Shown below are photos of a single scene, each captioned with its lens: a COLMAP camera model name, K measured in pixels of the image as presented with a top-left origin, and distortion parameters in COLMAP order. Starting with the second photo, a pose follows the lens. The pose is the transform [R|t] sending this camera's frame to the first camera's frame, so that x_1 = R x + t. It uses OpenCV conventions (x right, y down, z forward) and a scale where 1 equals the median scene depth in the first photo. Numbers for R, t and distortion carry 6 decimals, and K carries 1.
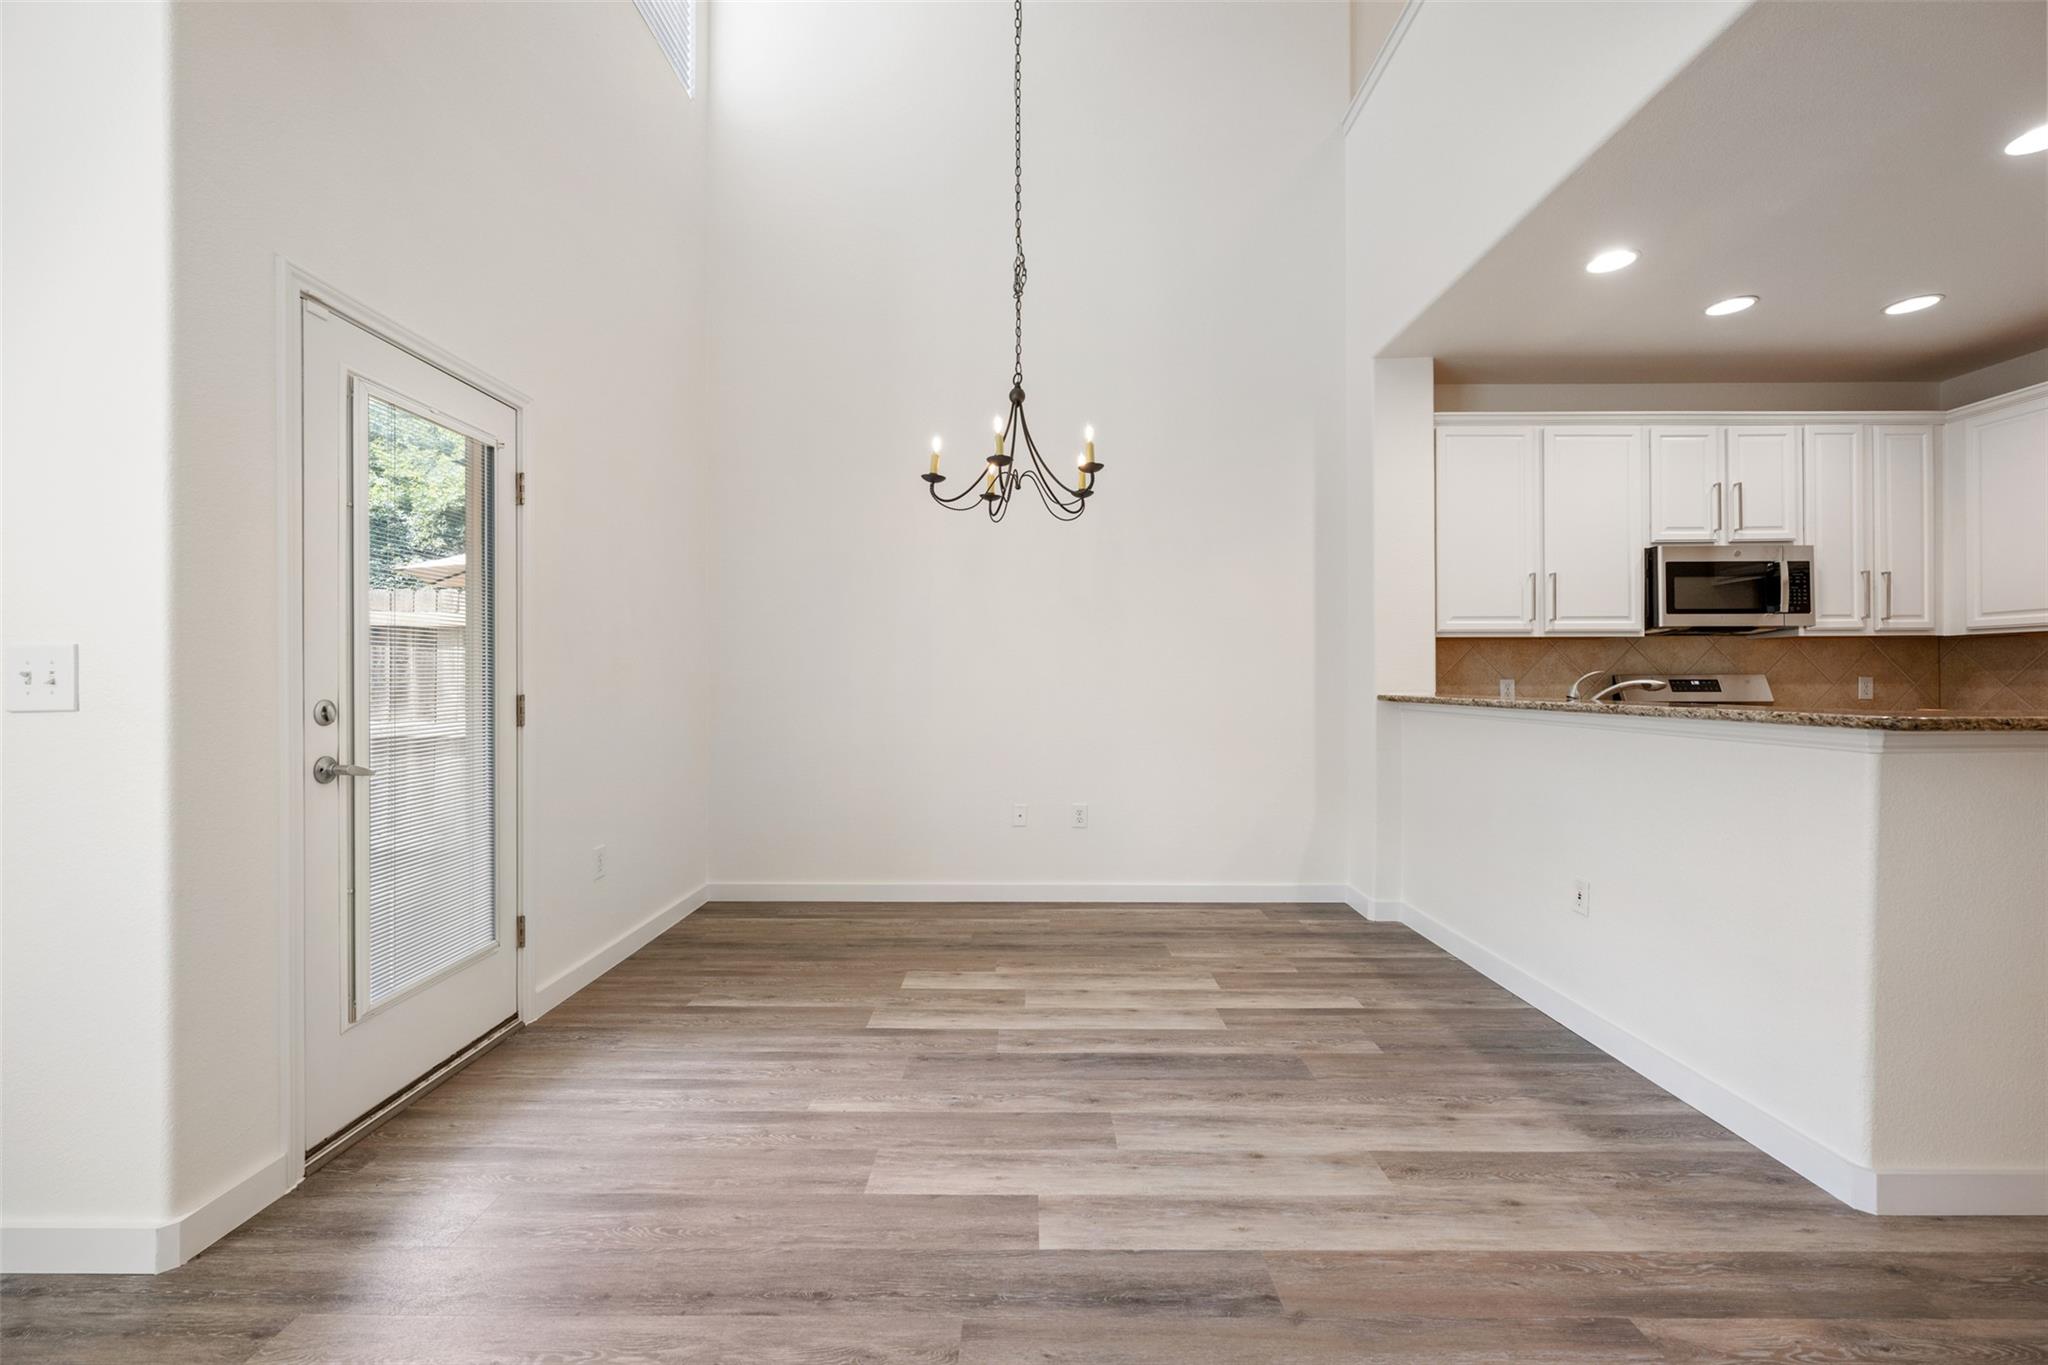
lens RADIAL K [[813.9, 0, 1029.3], [0, 813.9, 675.6], [0, 0, 1]] dist [-0.001404, 0.000714]
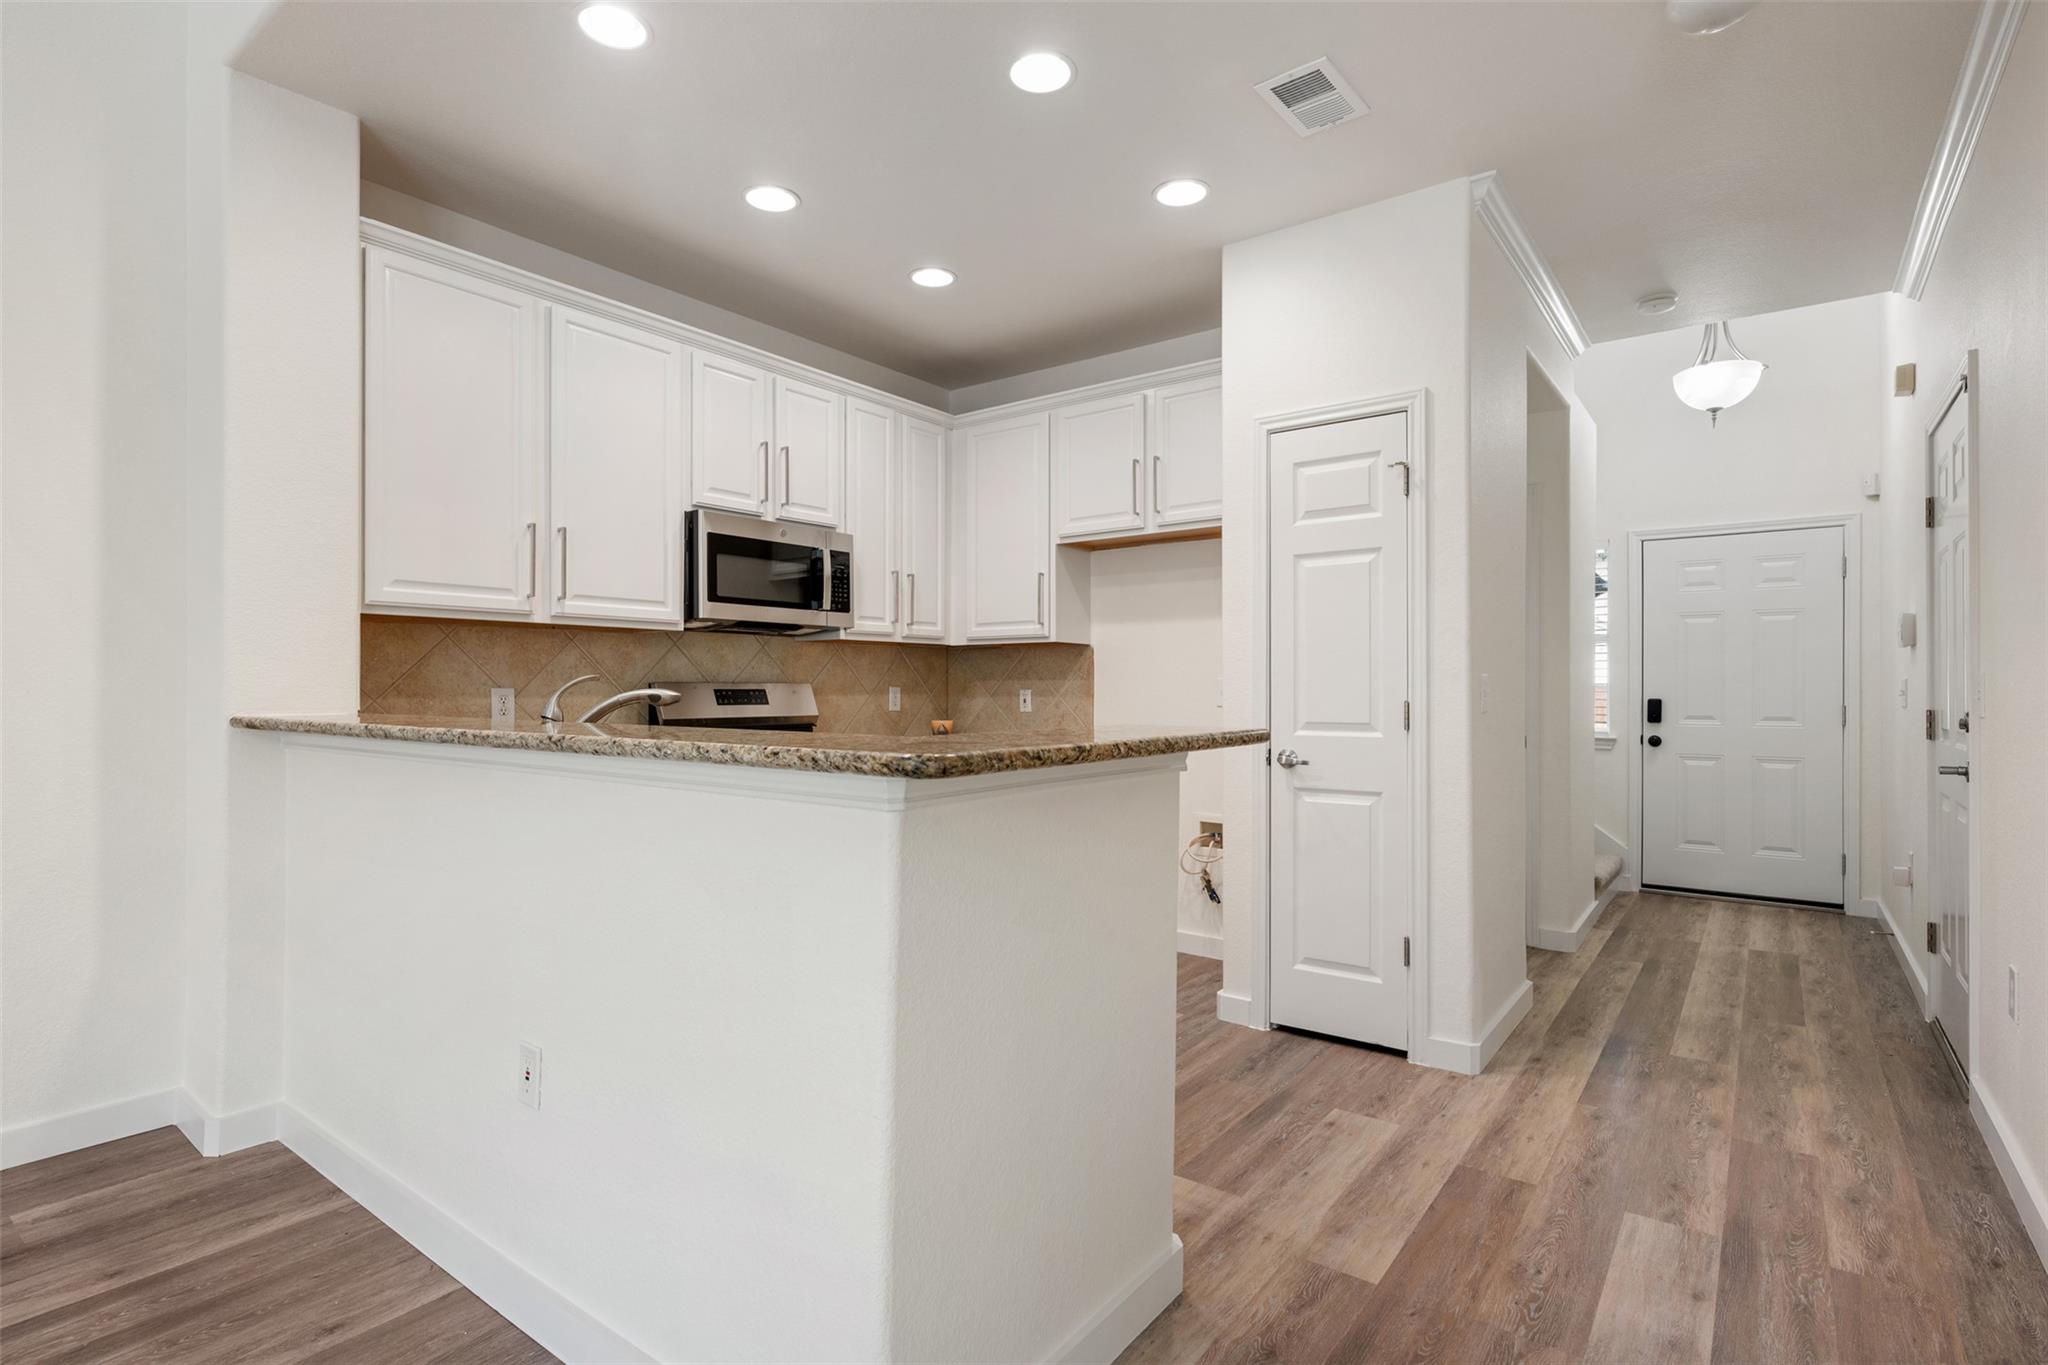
lens RADIAL K [[990.8, 0, 1018.7], [0, 990.8, 687.0], [0, 0, 1]] dist [-0.002113, 0.000786]
pose [[0.605736, 0.004343, 0.795654, 0.251012], [-0.006117, 0.999981, -0.000801, 0.001880], [-0.795642, -0.004381, 0.605751, 0.237348]]
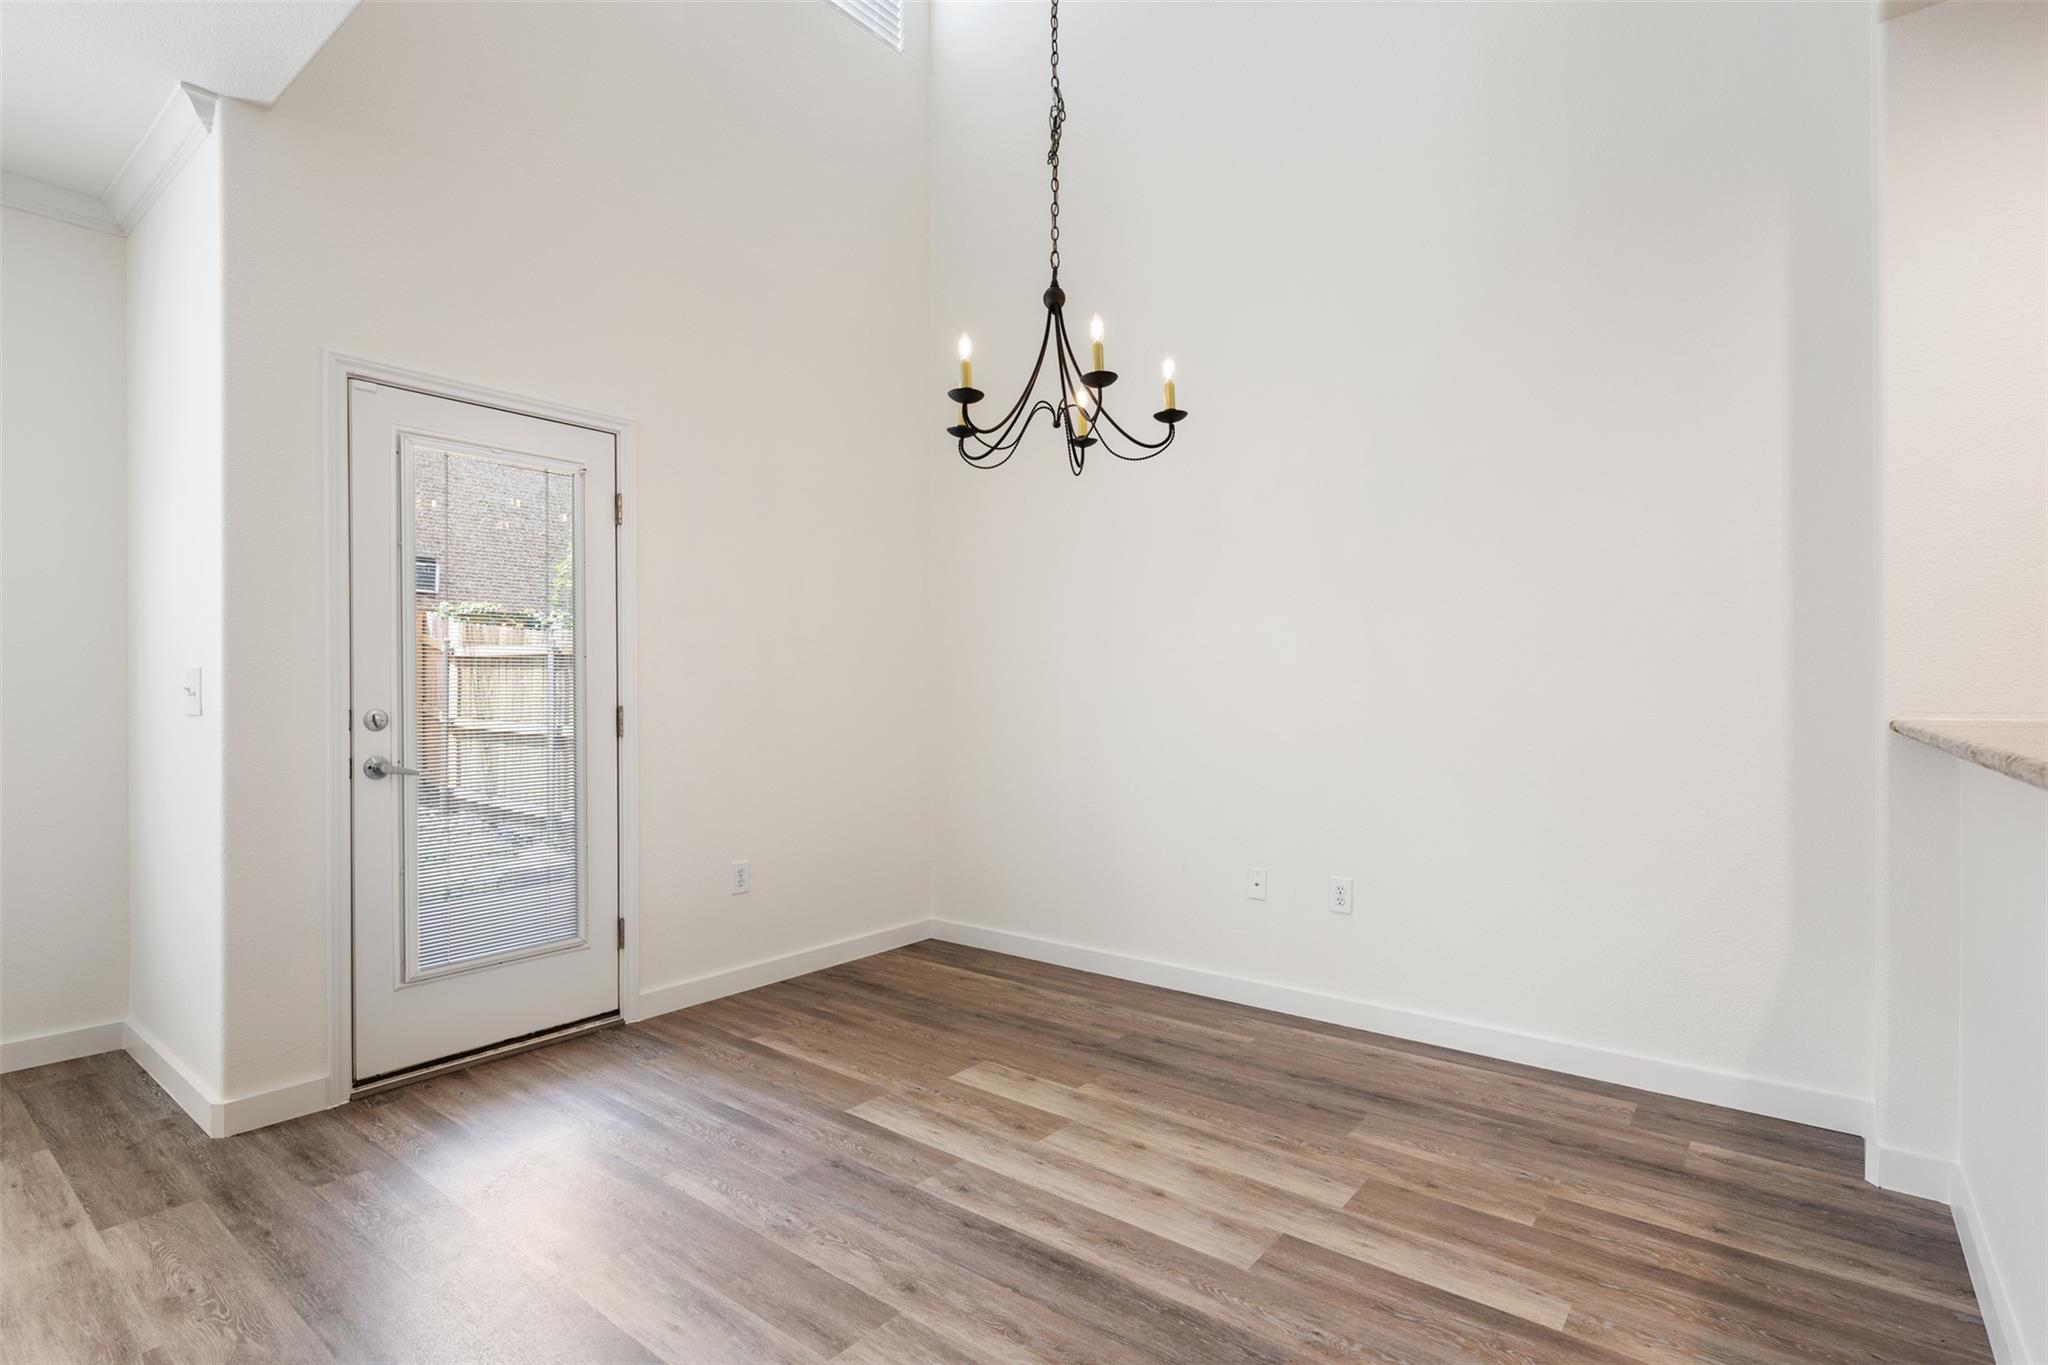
lens RADIAL K [[990.8, 0, 1023.6], [0, 990.8, 692.9], [0, 0, 1]] dist [-0.002113, 0.000786]
pose [[0.782930, -0.001263, -0.622109, 0.426296], [0.005619, 0.999972, 0.005042, 0.001727], [0.622085, -0.007443, 0.782914, 0.243423]]
